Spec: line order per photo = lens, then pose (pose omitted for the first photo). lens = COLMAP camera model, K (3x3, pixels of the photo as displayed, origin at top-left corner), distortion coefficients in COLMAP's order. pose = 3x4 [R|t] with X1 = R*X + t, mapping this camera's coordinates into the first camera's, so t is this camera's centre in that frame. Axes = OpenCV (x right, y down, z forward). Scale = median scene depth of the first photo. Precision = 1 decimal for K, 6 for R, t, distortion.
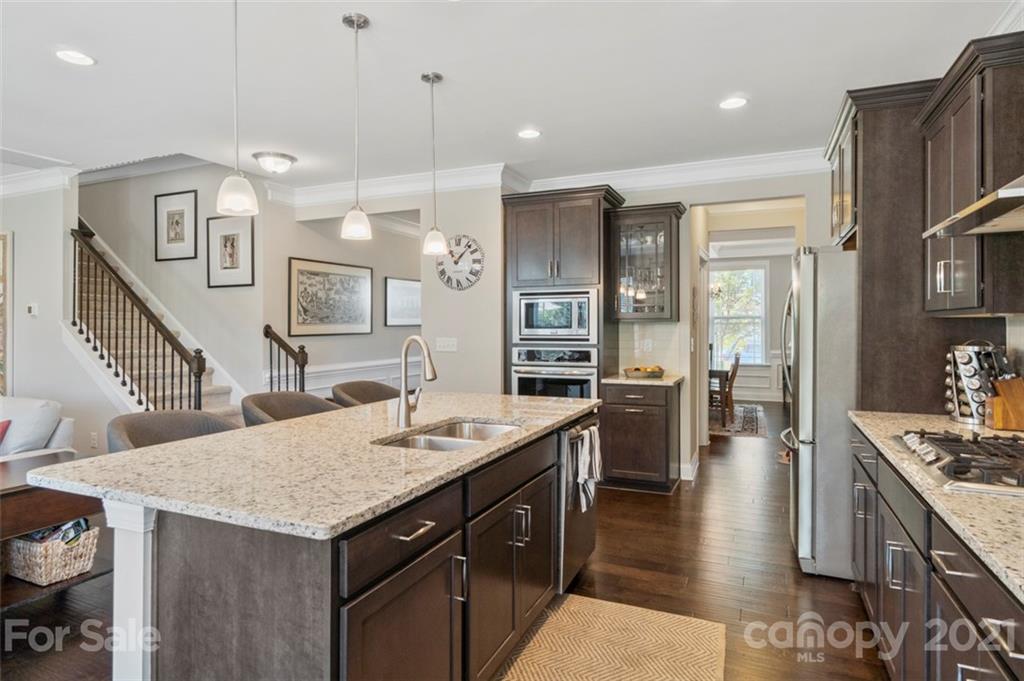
lens RADIAL K [[568.8, 0, 508.9], [0, 568.8, 326.2], [0, 0, 1]] dist [-0.007118, 0.003666]
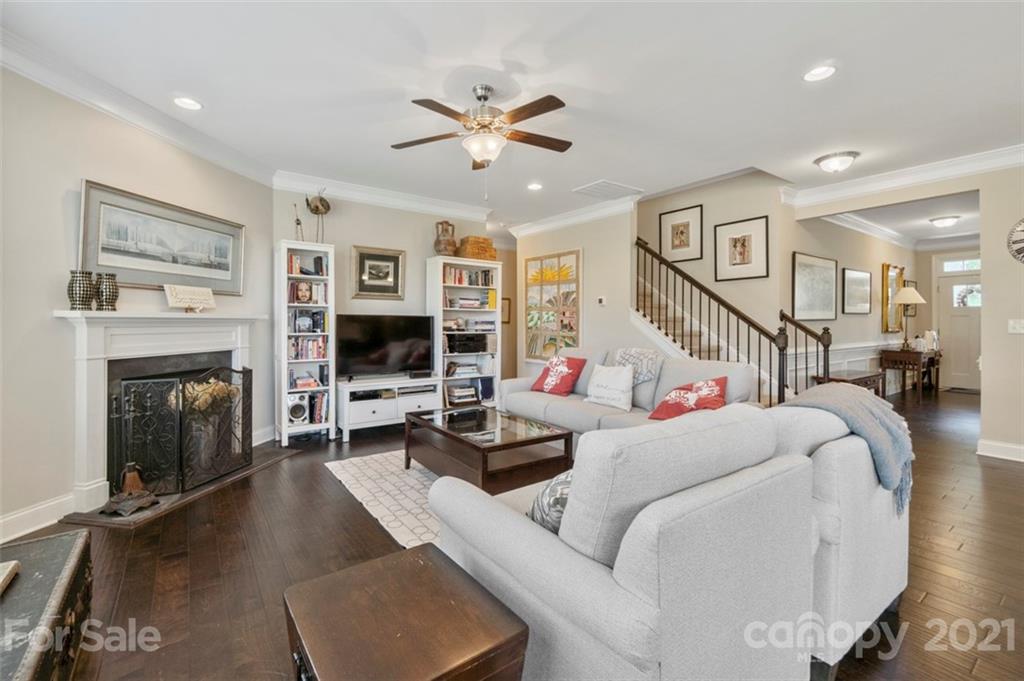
lens RADIAL K [[447.5, 0, 508.6], [0, 447.5, 326.0], [0, 0, 1]] dist [-0.009040, 0.003575]
pose [[0.870492, -0.000265, -0.492182, -0.512433], [0.001263, 0.999998, 0.001694, 0.031820], [0.492181, -0.002096, 0.870491, -0.084667]]
